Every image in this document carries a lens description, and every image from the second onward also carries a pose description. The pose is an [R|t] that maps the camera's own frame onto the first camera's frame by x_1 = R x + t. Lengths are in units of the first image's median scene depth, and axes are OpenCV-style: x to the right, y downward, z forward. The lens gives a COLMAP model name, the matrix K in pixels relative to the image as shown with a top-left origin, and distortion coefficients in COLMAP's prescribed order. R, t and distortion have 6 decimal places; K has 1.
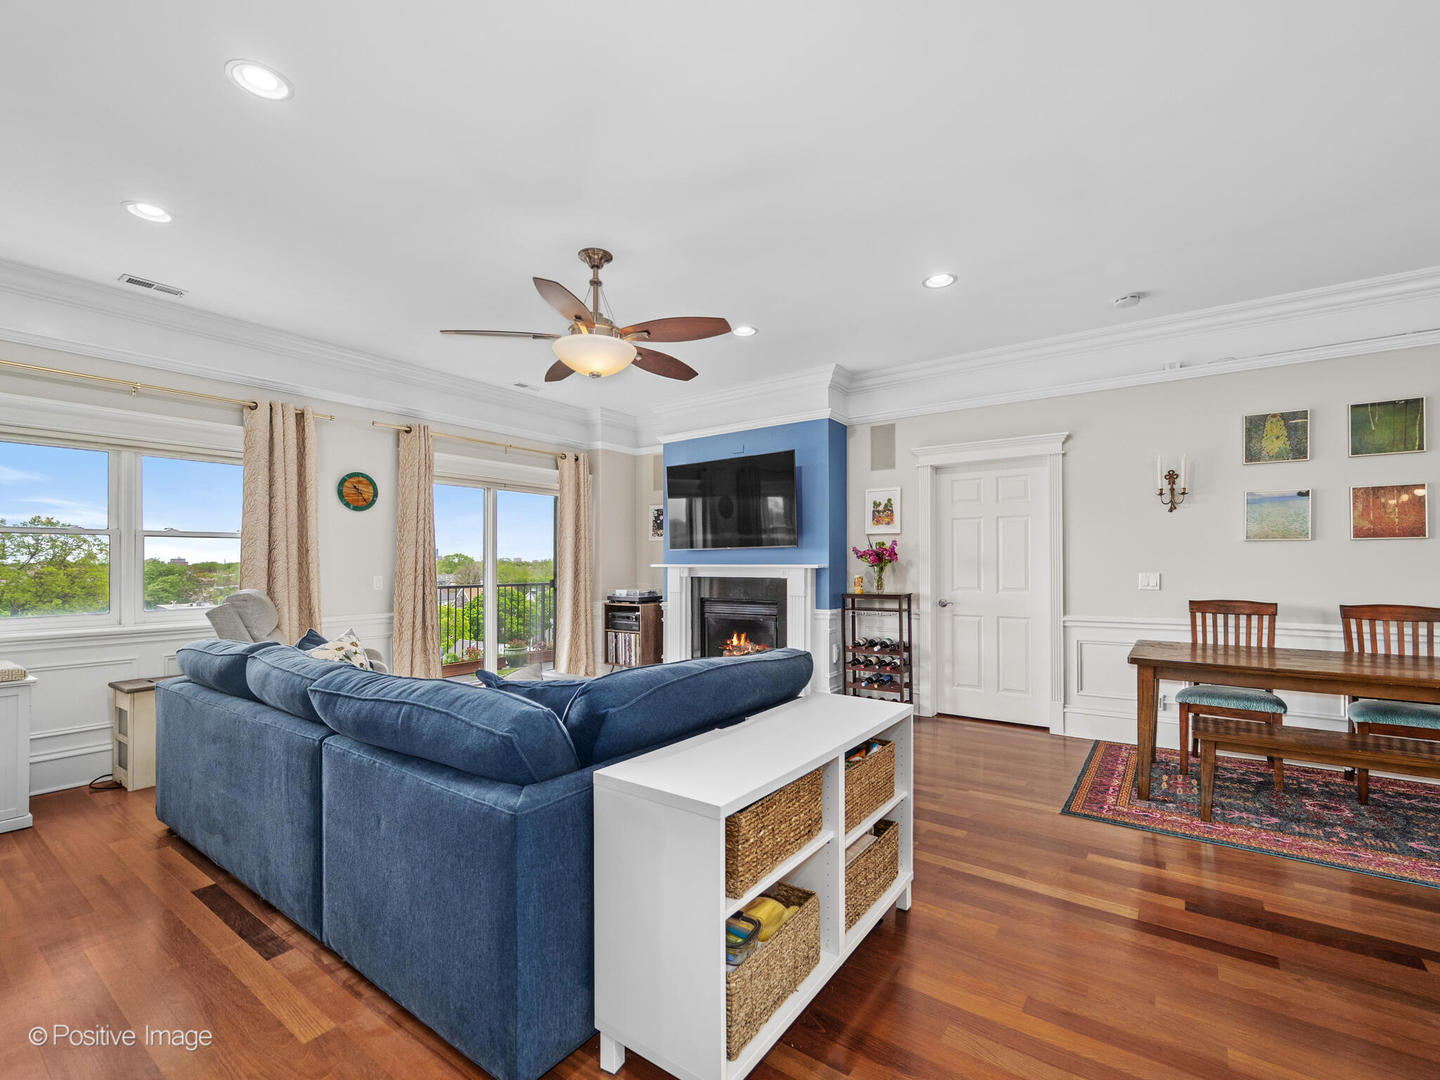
lens RADIAL K [[654.2, 0, 689.5], [0, 654.2, 536.7], [0, 0, 1]] dist [0.001423, 0.002465]
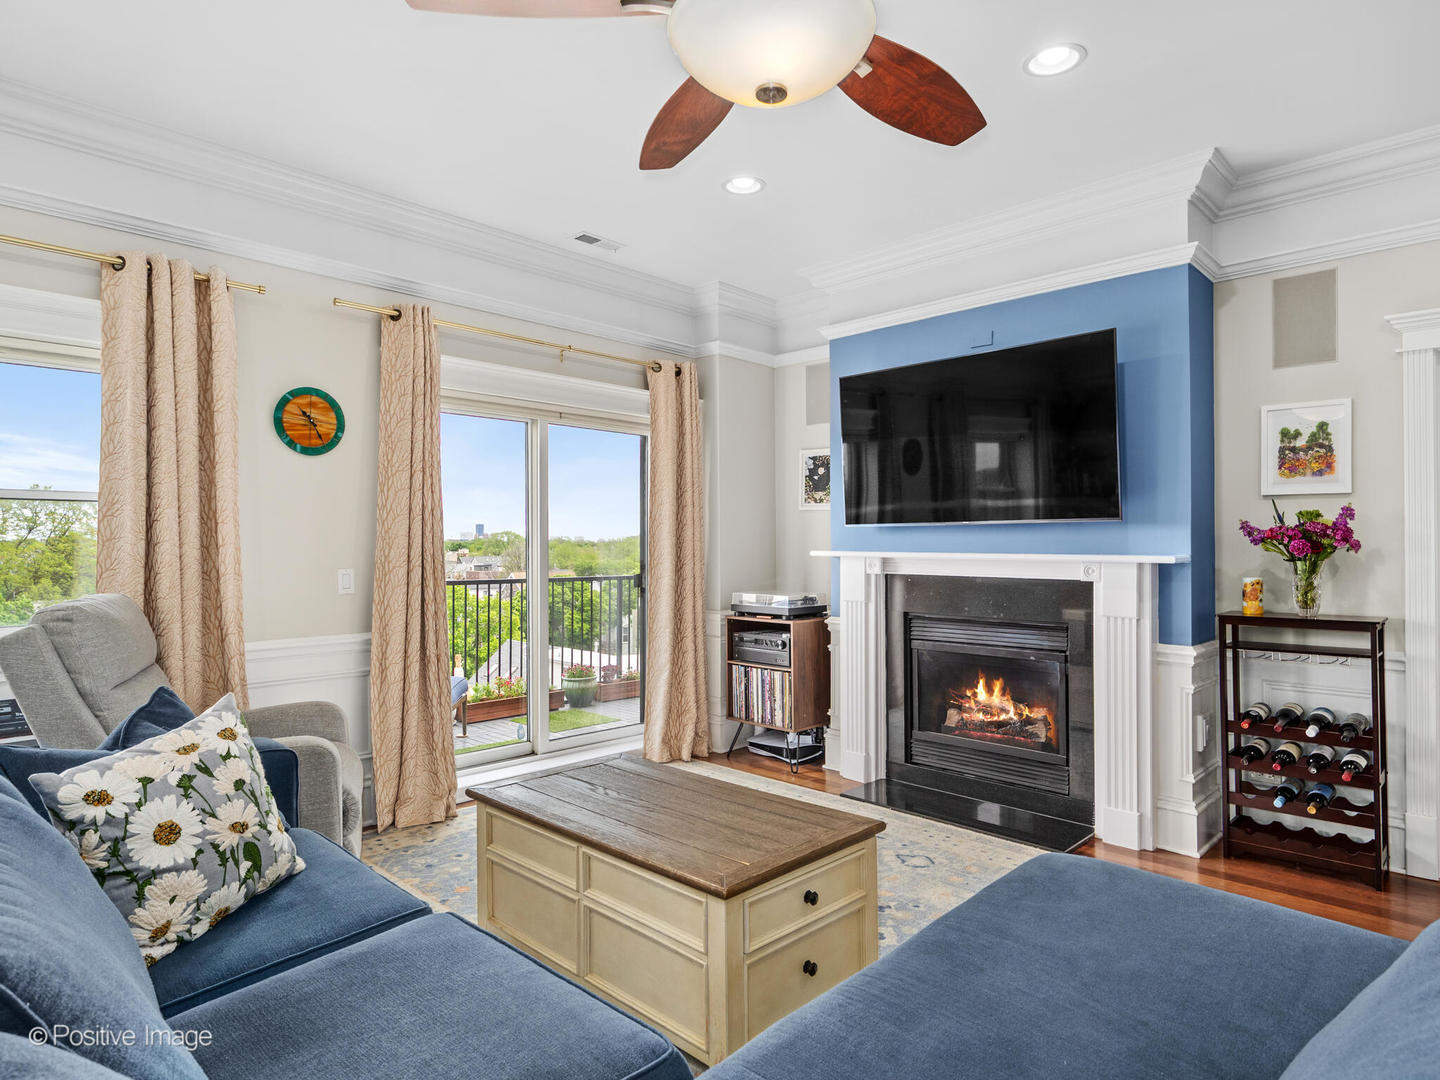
lens RADIAL K [[841.7, 0, 682.2], [0, 841.7, 531.0], [0, 0, 1]] dist [-0.006463, 0.005548]
pose [[0.990829, 0.004444, -0.135047, -0.089441], [-0.001013, 0.999675, 0.025461, 0.008036], [0.135117, -0.025091, 0.990512, 0.330215]]
